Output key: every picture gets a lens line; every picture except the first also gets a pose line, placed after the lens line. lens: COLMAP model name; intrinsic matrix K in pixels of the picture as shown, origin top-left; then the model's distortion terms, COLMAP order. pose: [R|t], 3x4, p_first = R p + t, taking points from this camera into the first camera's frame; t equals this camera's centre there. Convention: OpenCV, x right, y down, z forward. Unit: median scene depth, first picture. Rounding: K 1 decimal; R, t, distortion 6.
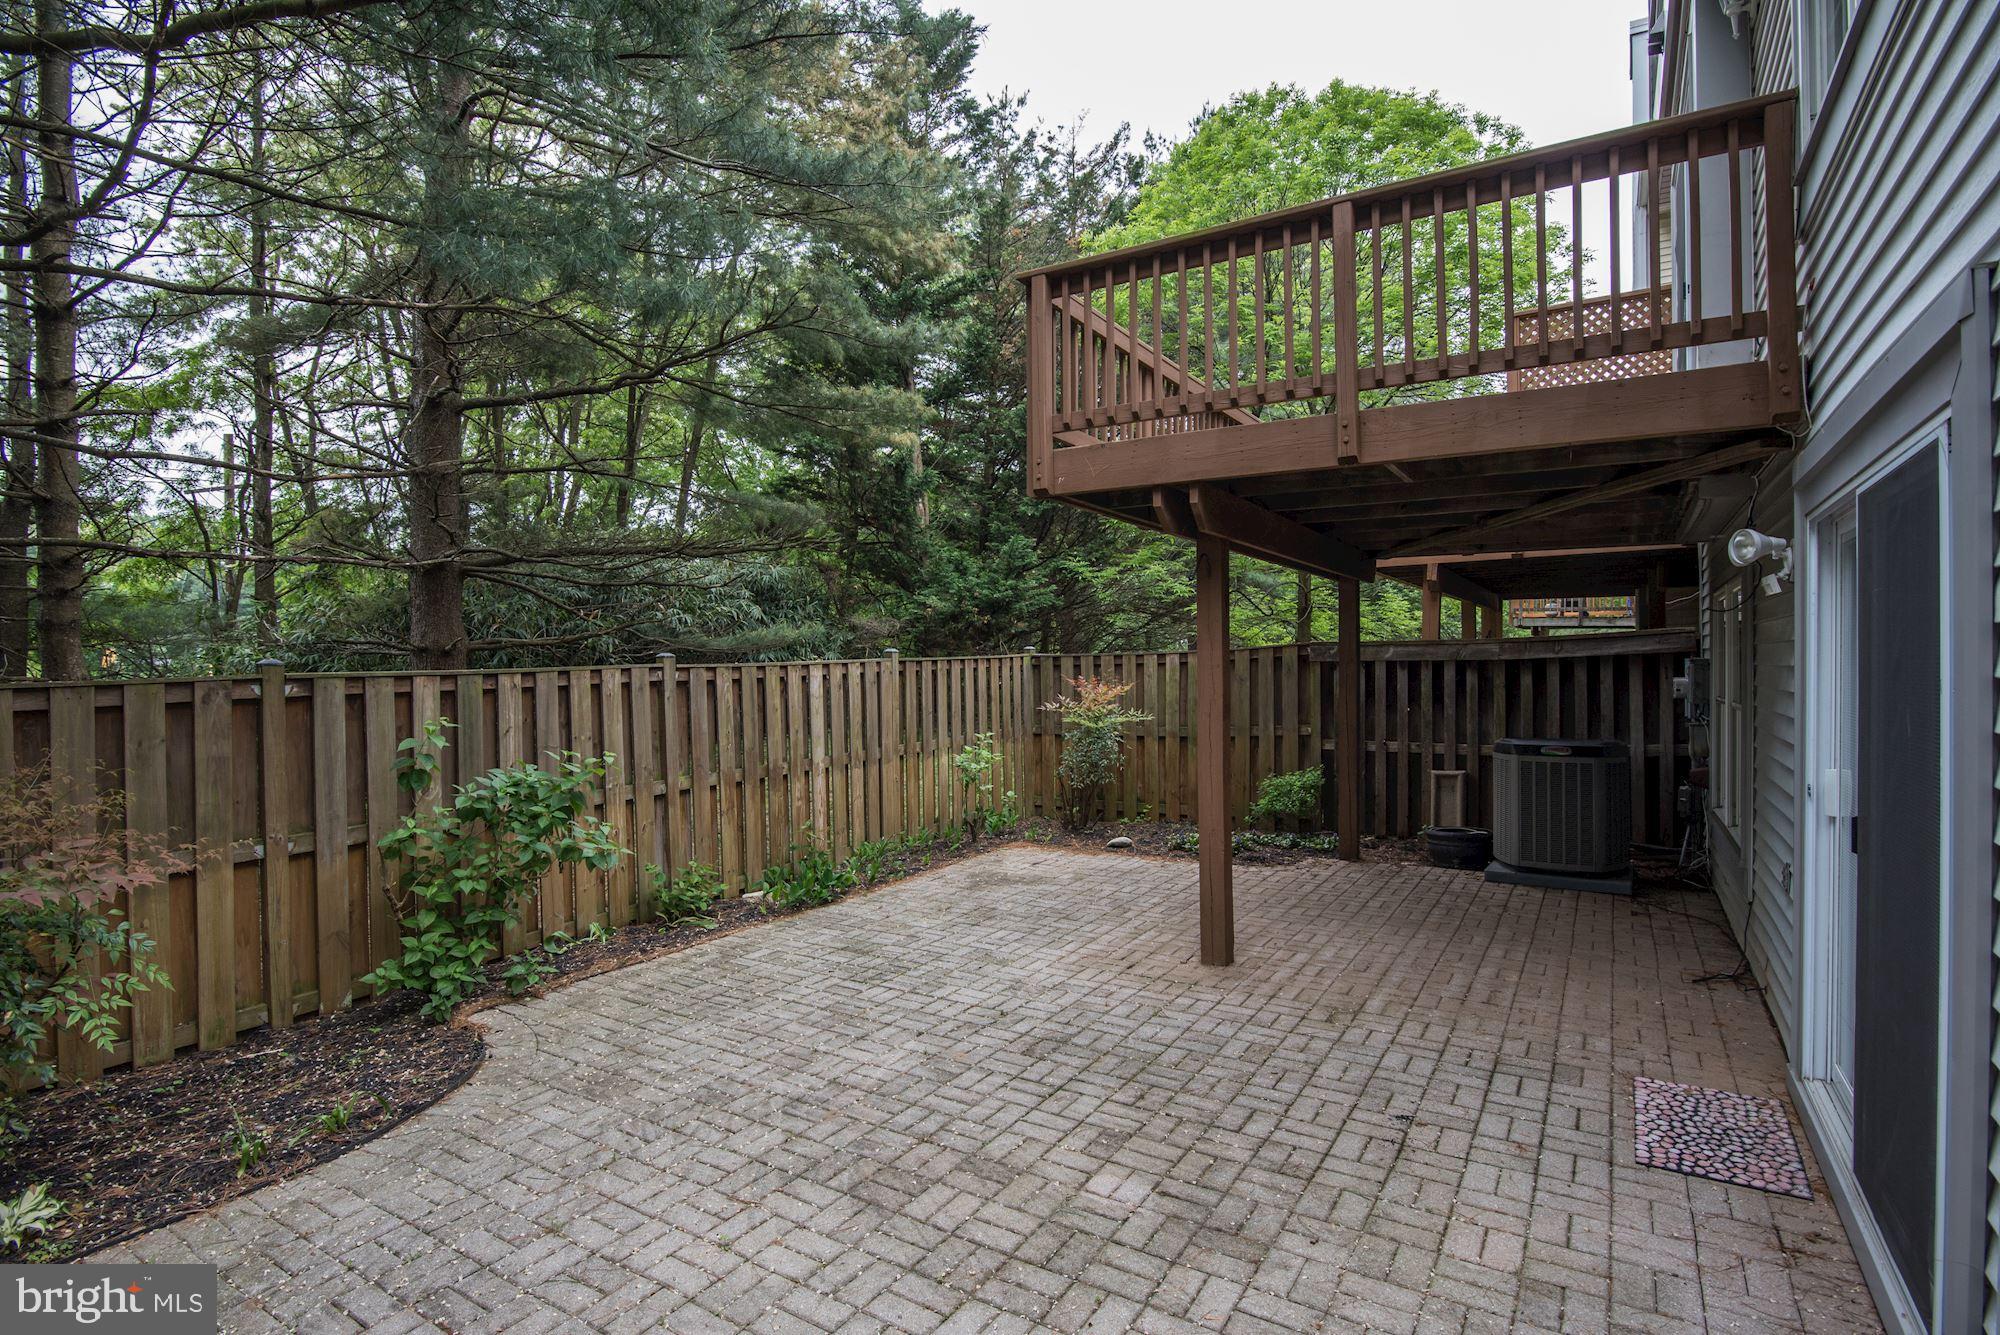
lens RADIAL K [[970.8, 0, 1002.2], [0, 970.8, 668.6], [0, 0, 1]] dist [0.002130, -0.002952]
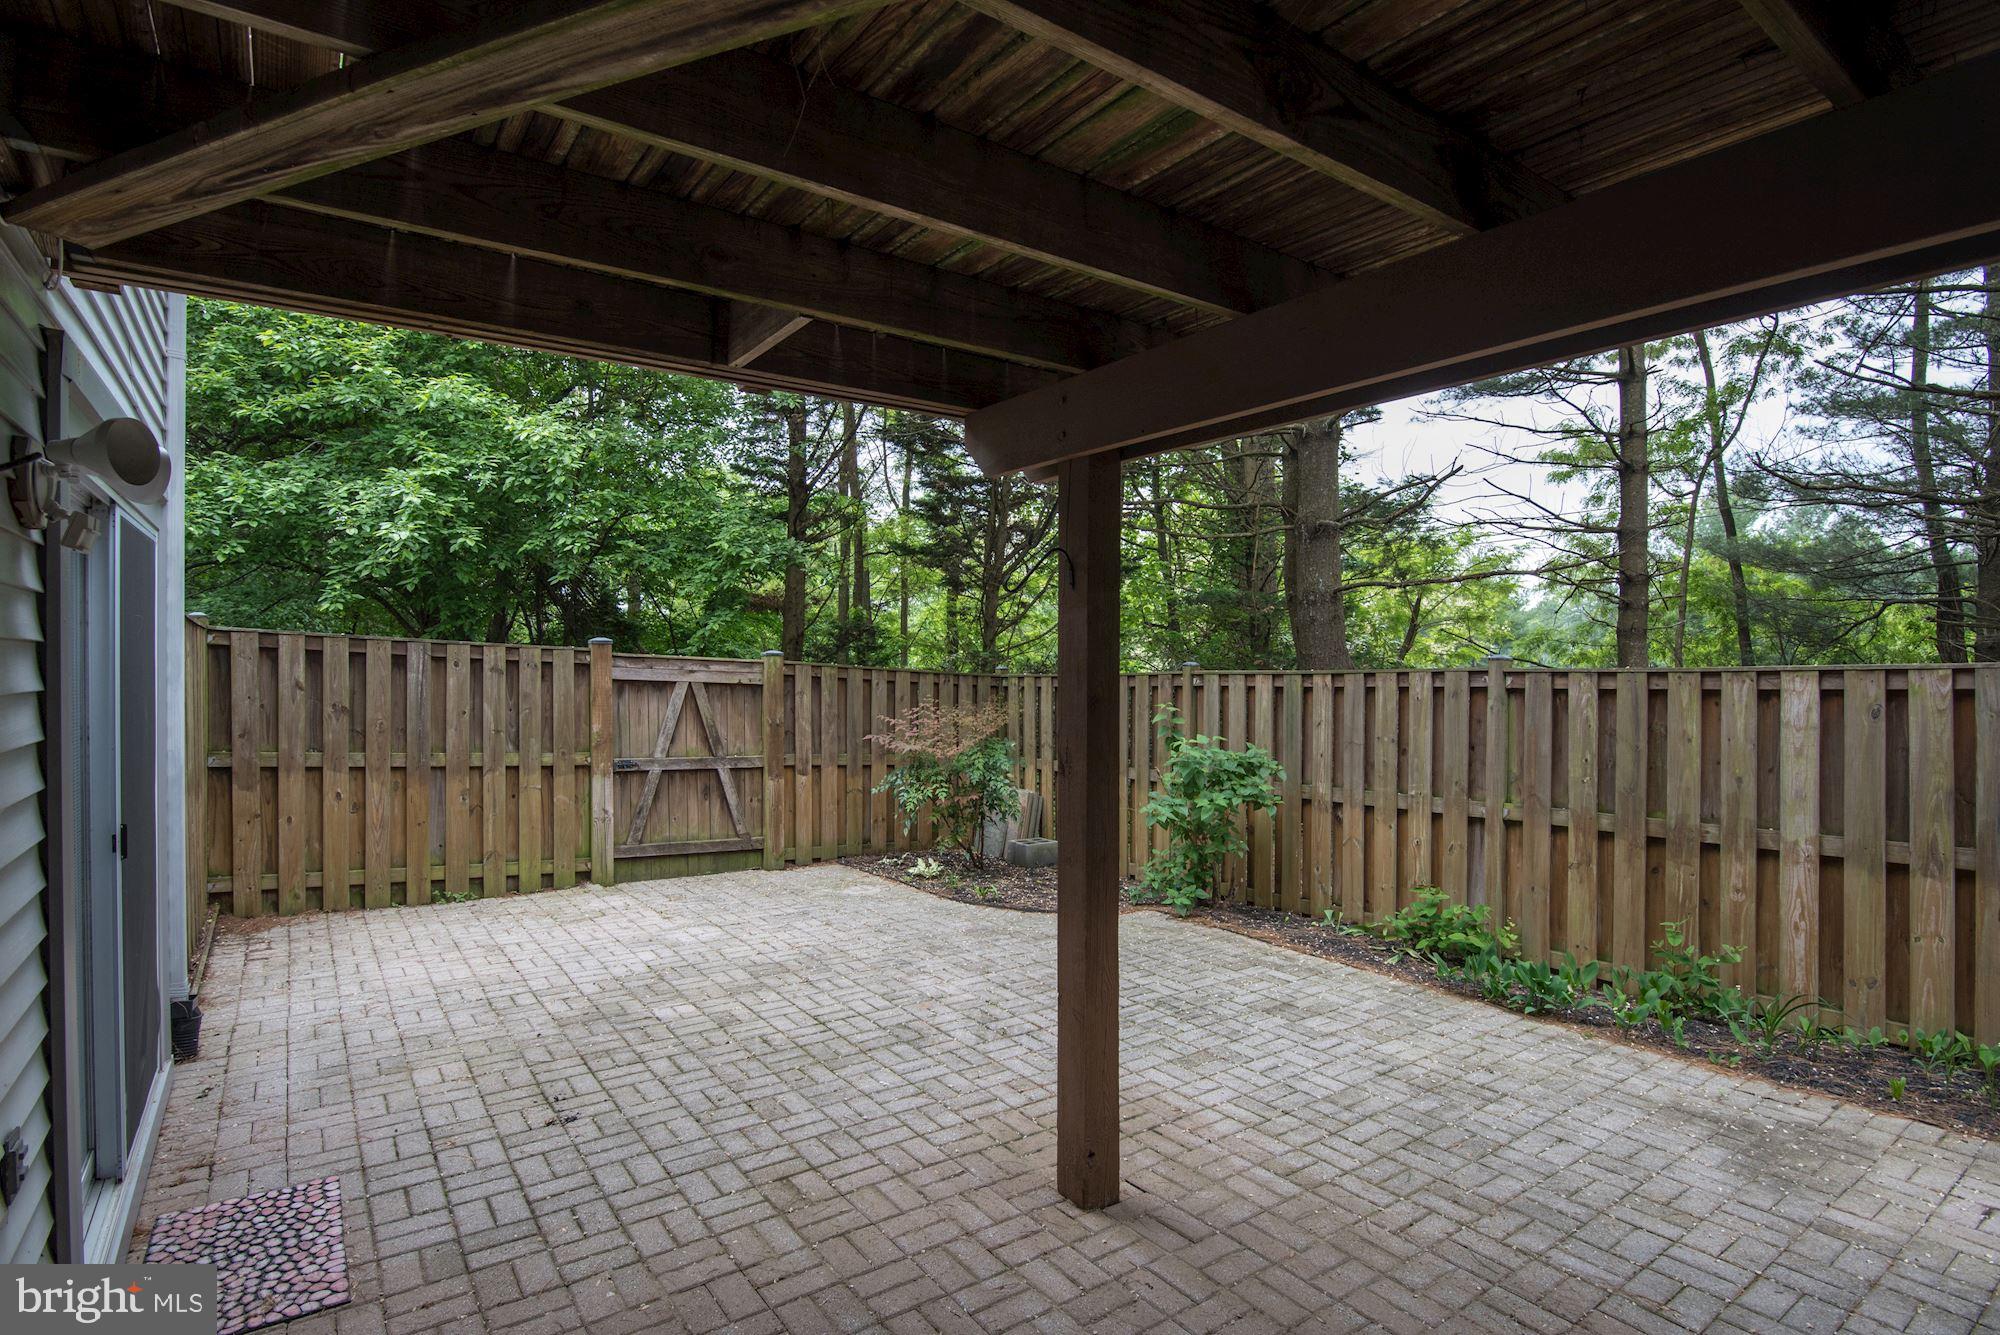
lens RADIAL K [[970.8, 0, 998.5], [0, 970.8, 674.5], [0, 0, 1]] dist [0.002130, -0.002952]
pose [[-0.368143, 0.013554, -0.929671, 0.973248], [-0.002499, 0.999876, 0.015567, -0.016641], [0.929766, 0.008054, -0.368063, 1.465806]]
